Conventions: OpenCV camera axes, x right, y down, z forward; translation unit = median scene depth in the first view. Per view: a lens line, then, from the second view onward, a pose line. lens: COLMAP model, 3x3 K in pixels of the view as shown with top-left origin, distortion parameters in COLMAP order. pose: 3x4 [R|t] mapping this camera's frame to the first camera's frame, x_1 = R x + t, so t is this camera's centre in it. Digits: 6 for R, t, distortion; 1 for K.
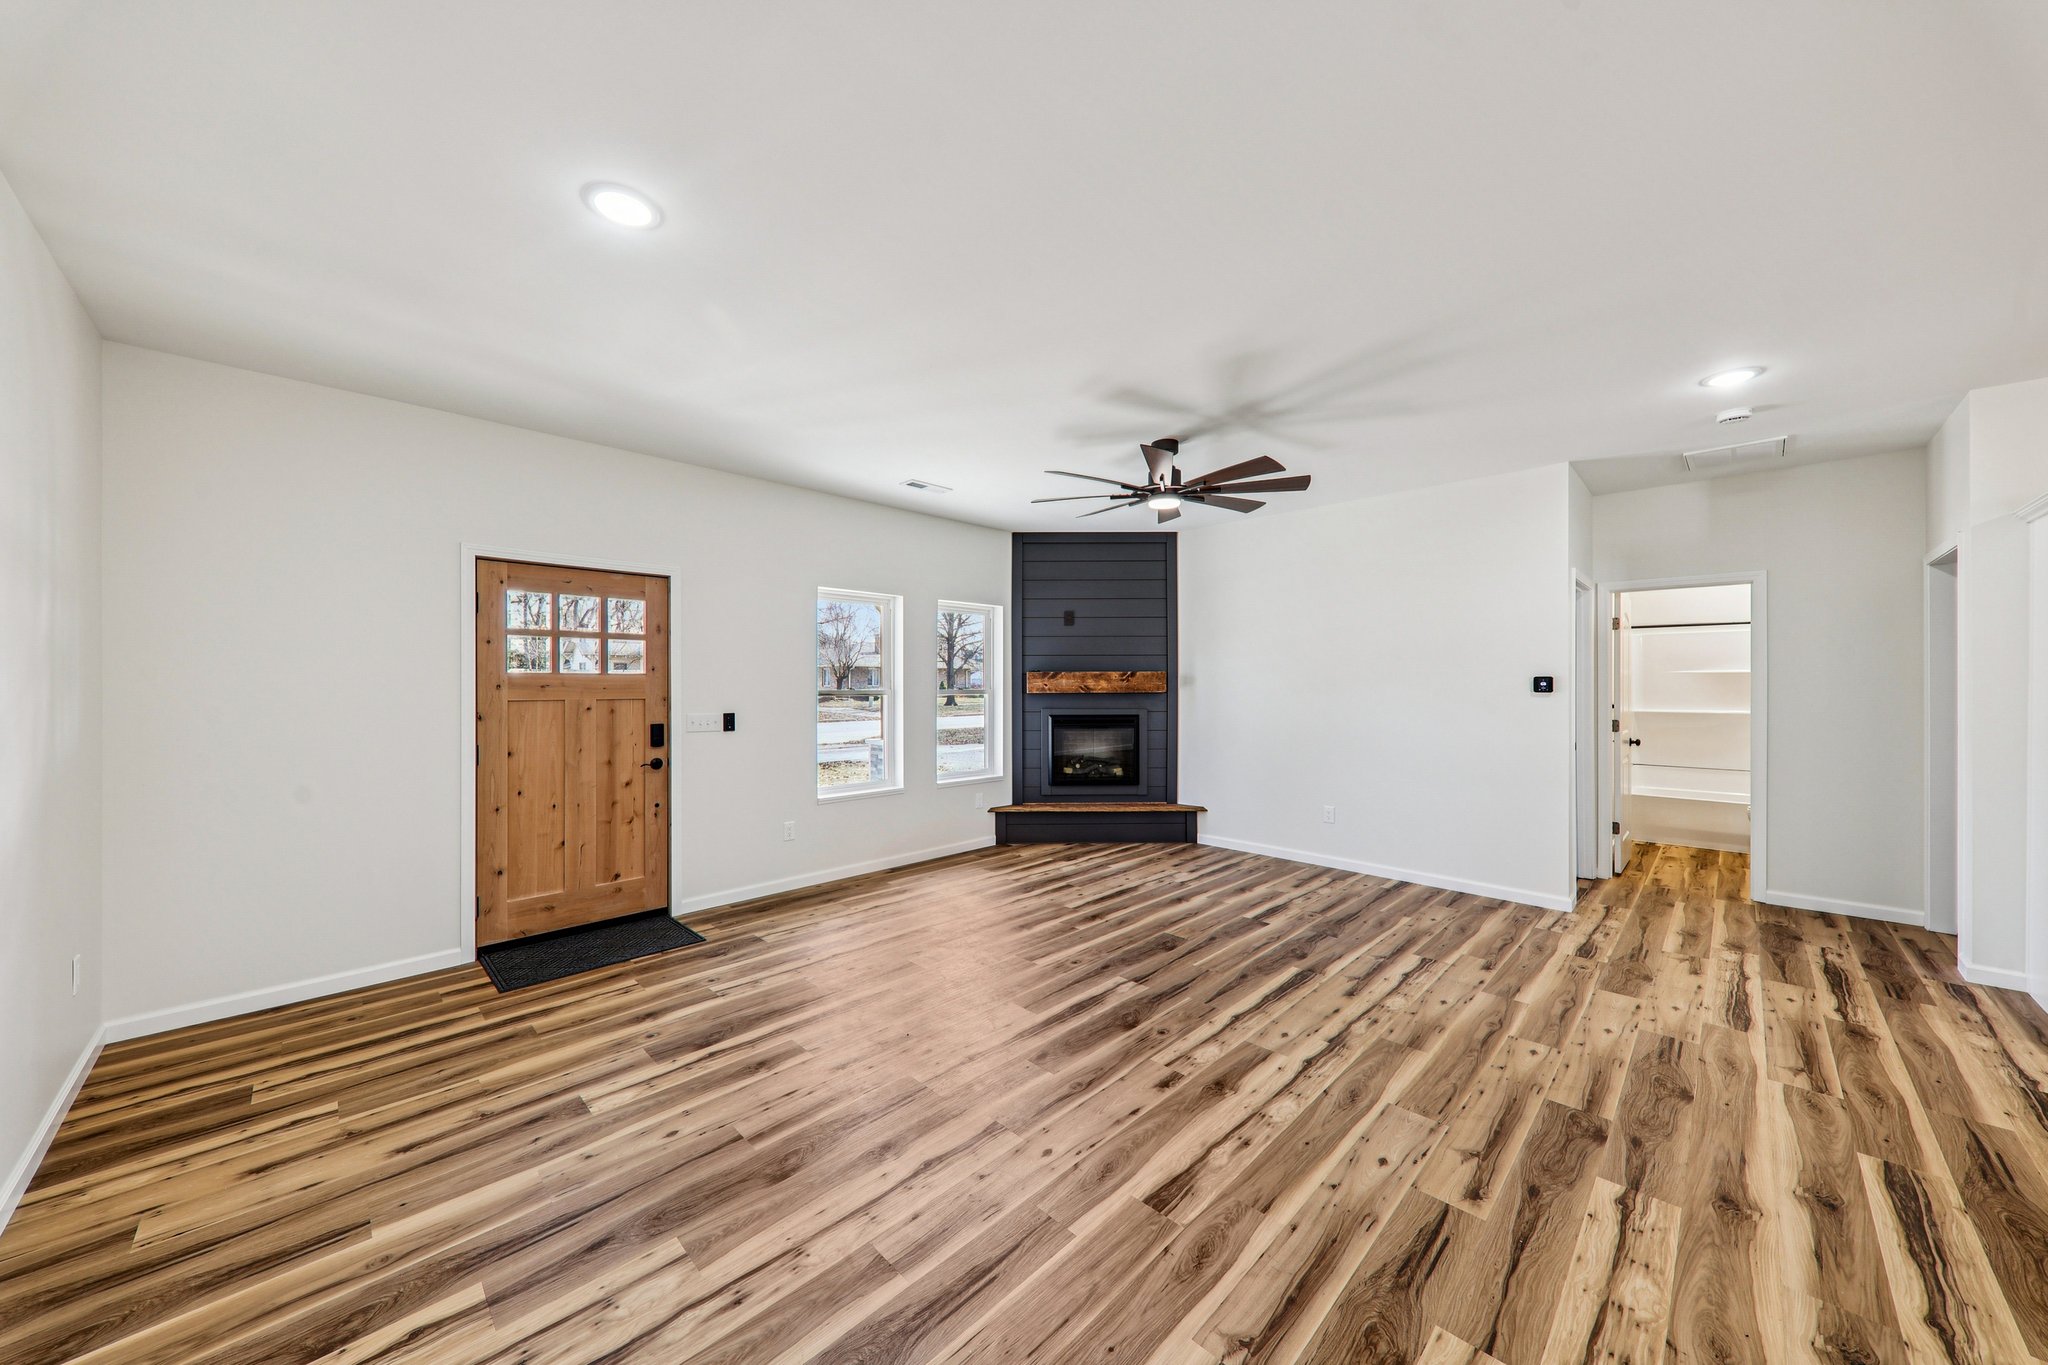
lens RADIAL K [[703.8, 0, 1020.2], [0, 703.8, 687.7], [0, 0, 1]] dist [0.014128, -0.005730]
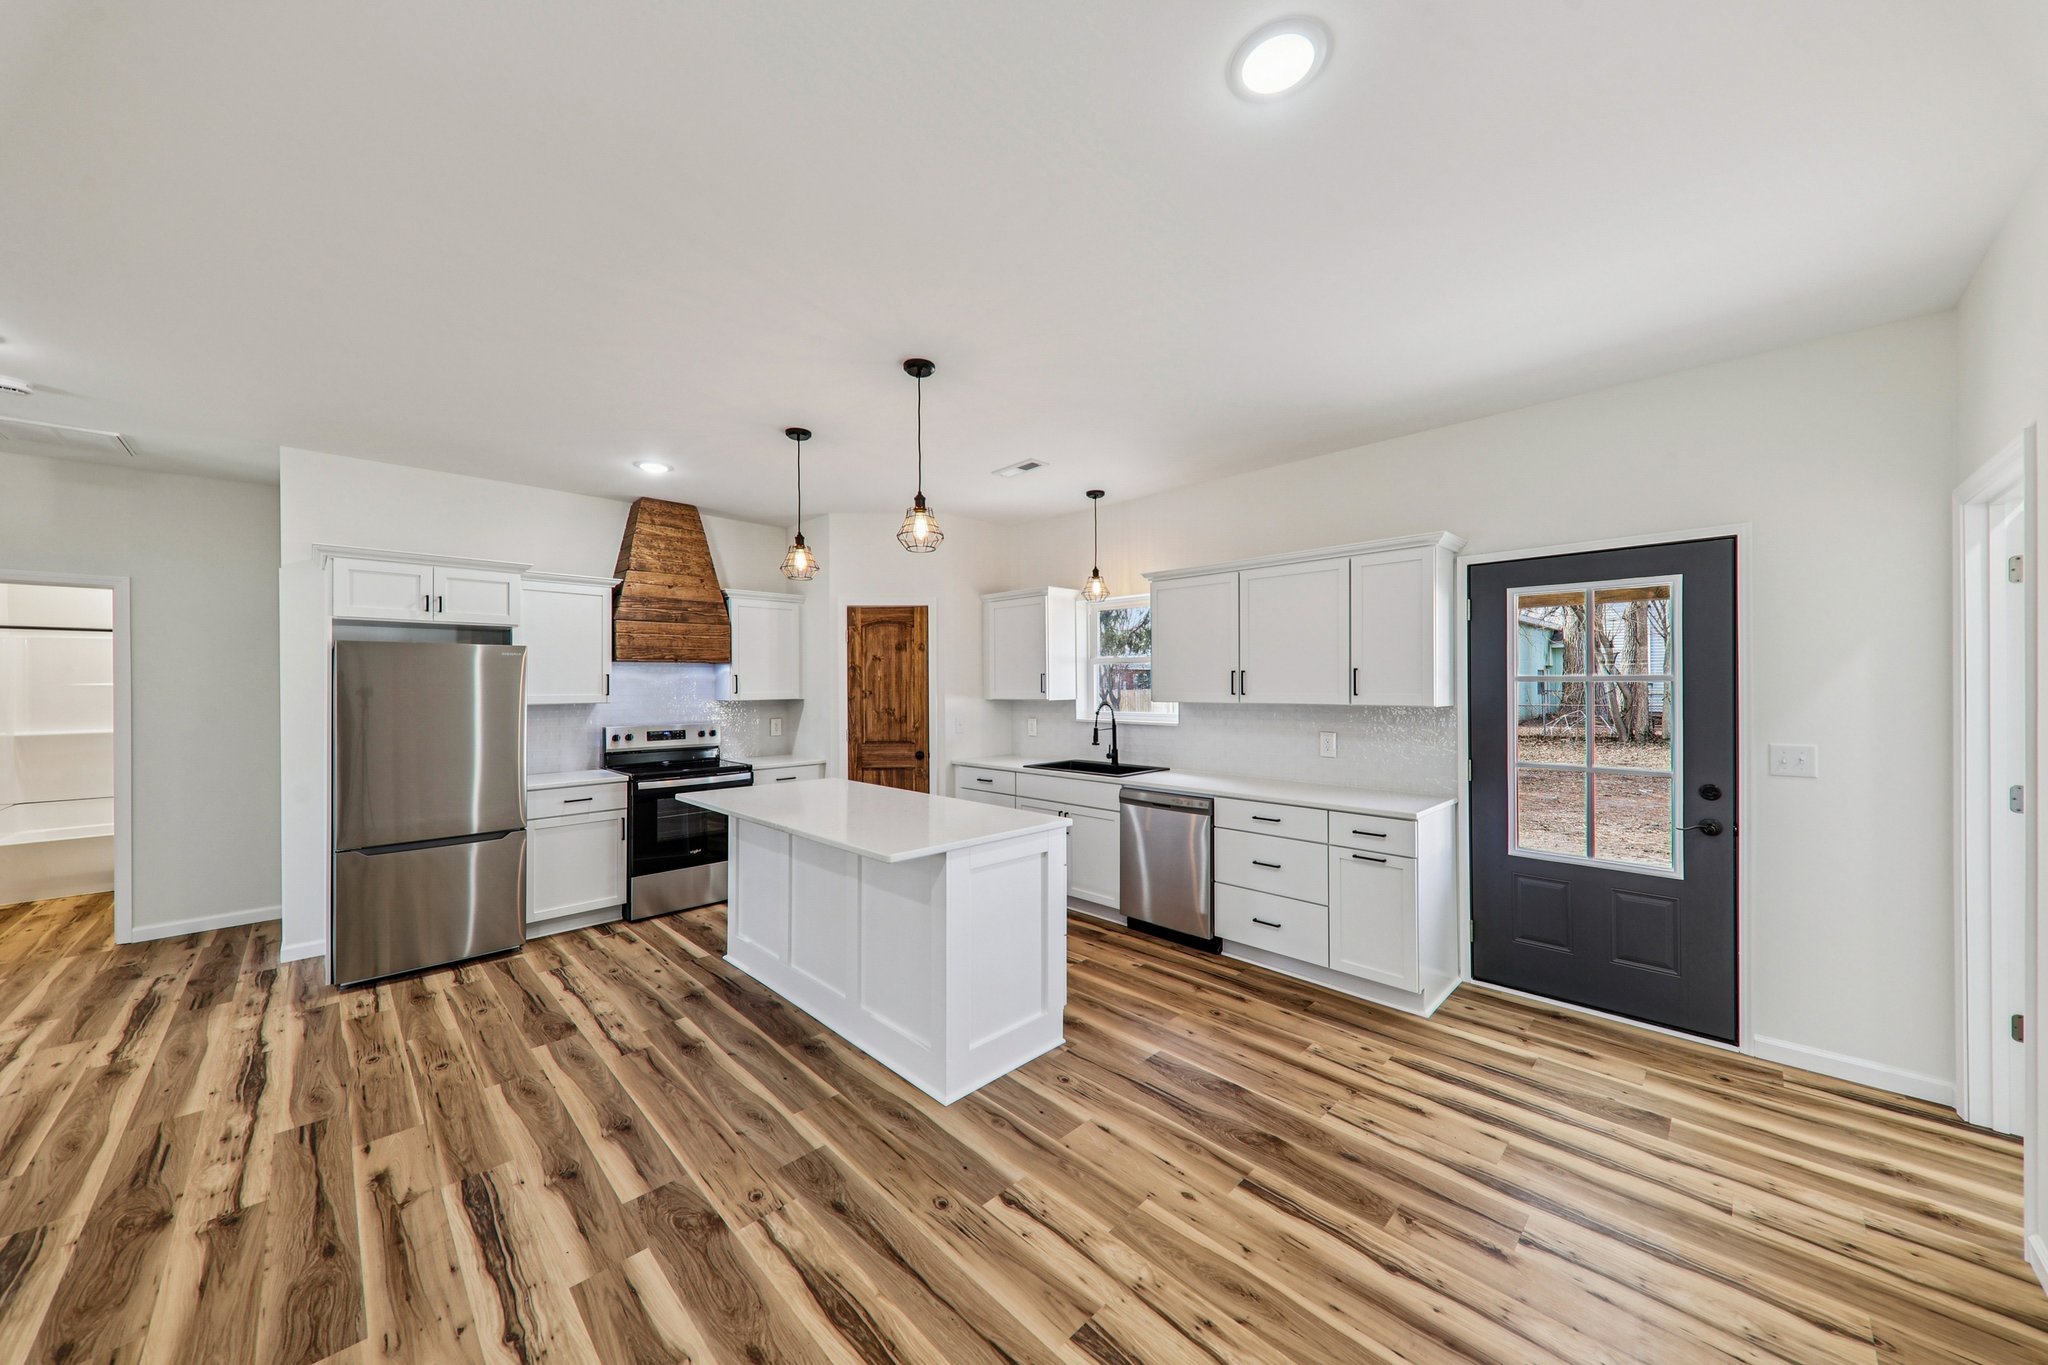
lens RADIAL K [[707.9, 0, 1024.0], [0, 707.9, 682.5], [0, 0, 1]] dist [0.019519, -0.005860]
pose [[0.004094, 0.002844, 0.999988, 0.148462], [0.011376, 0.999931, -0.002890, -0.015409], [-0.999927, 0.011387, 0.004061, -0.164041]]
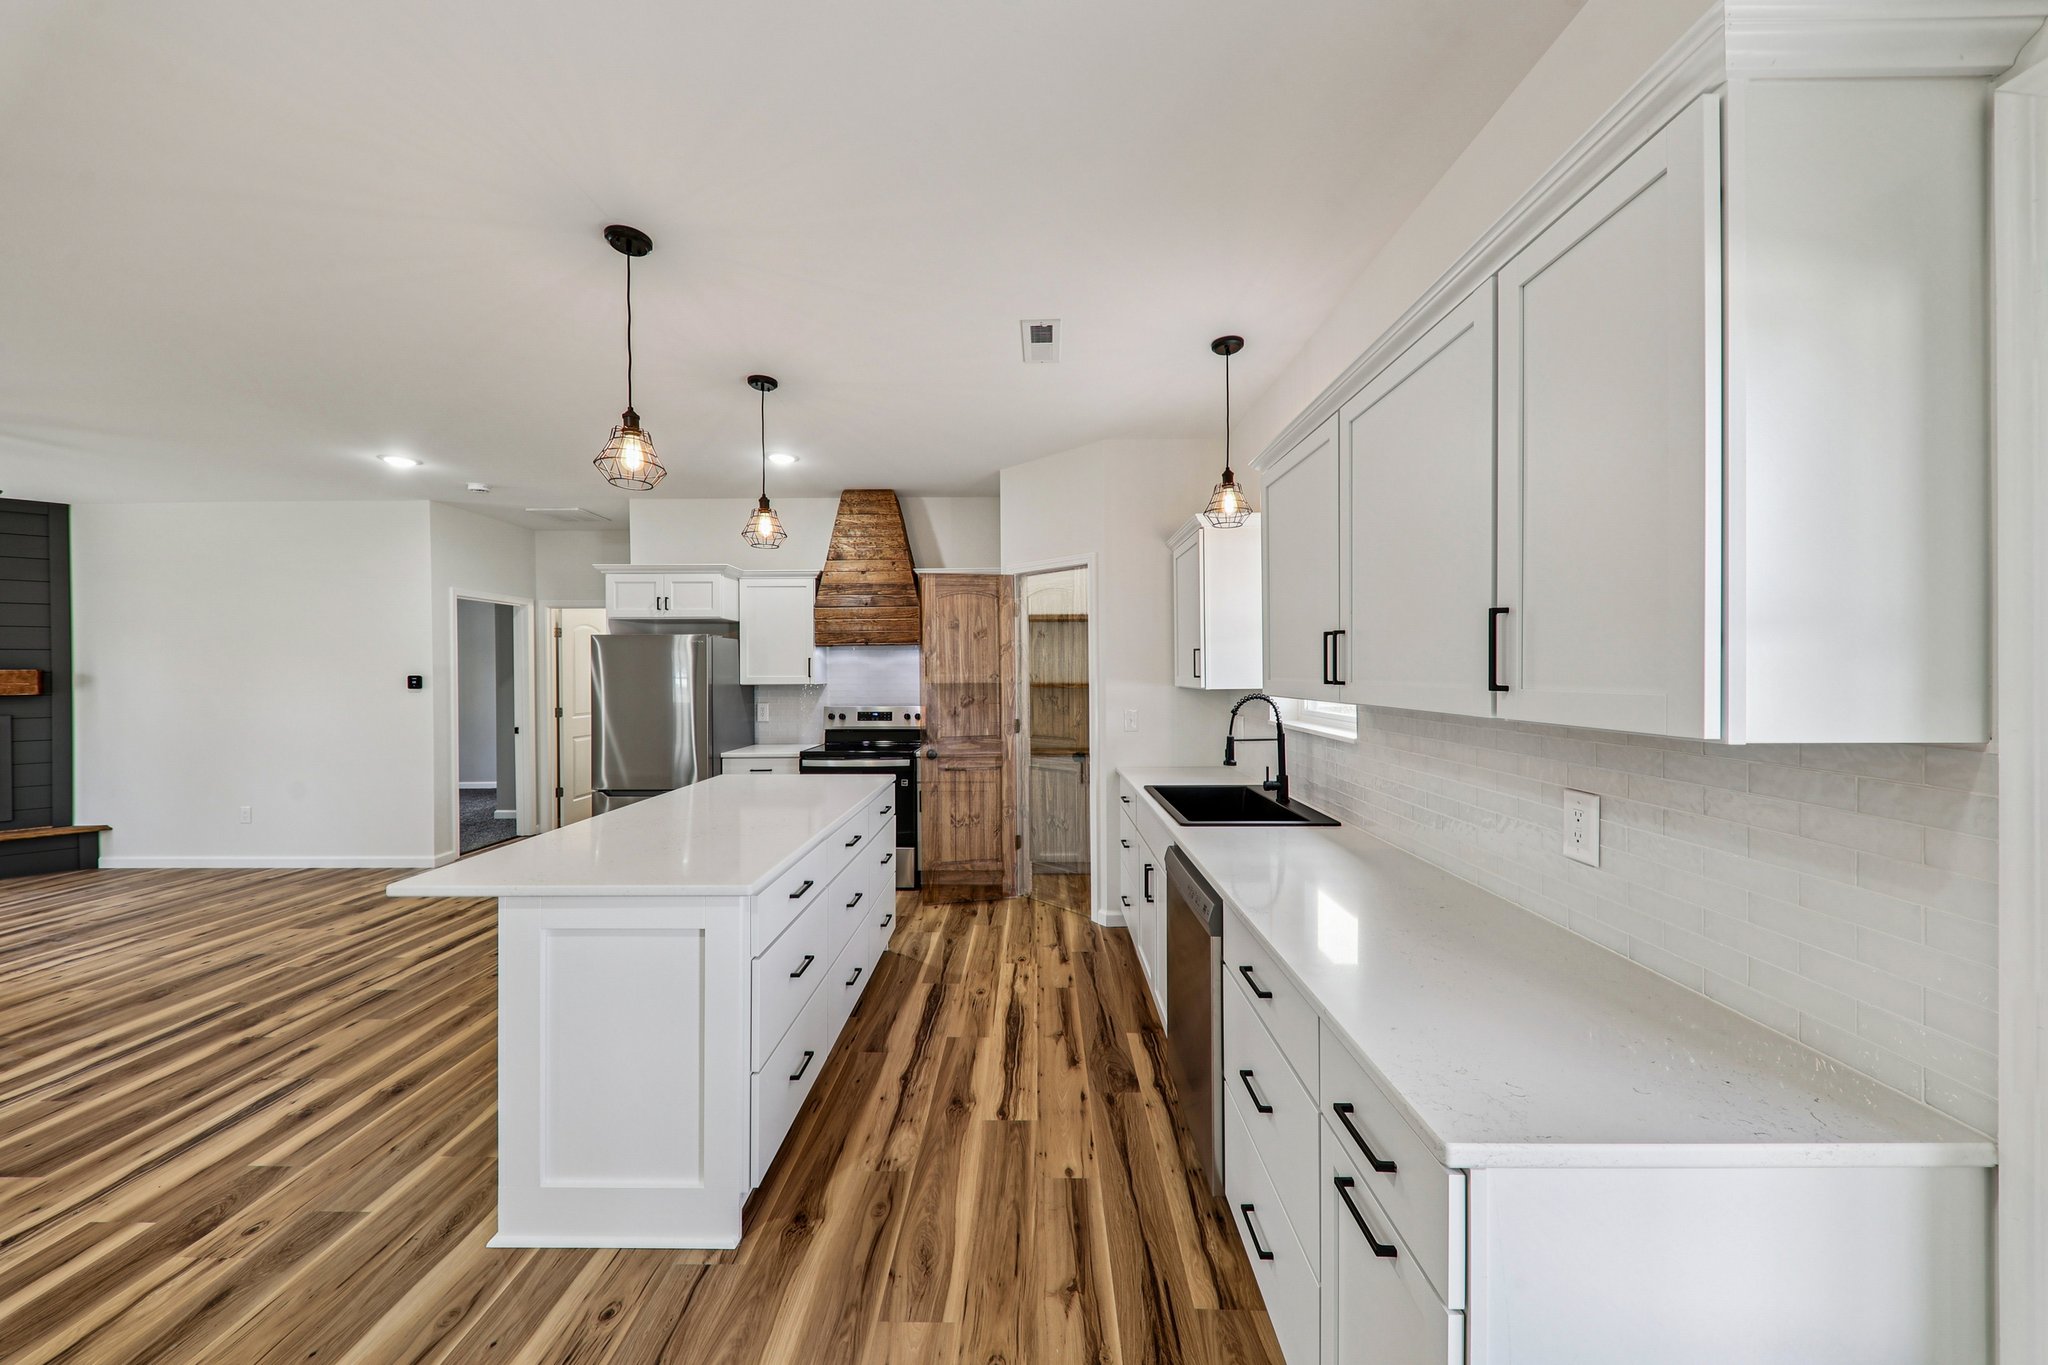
lens RADIAL K [[709.1, 0, 1028.0], [0, 709.1, 672.1], [0, 0, 1]] dist [0.016578, -0.005505]
pose [[0.717118, -0.004485, 0.696938, 0.686070], [0.010590, 0.999934, -0.004462, -0.005509], [-0.696872, 0.010580, 0.717118, -0.641406]]
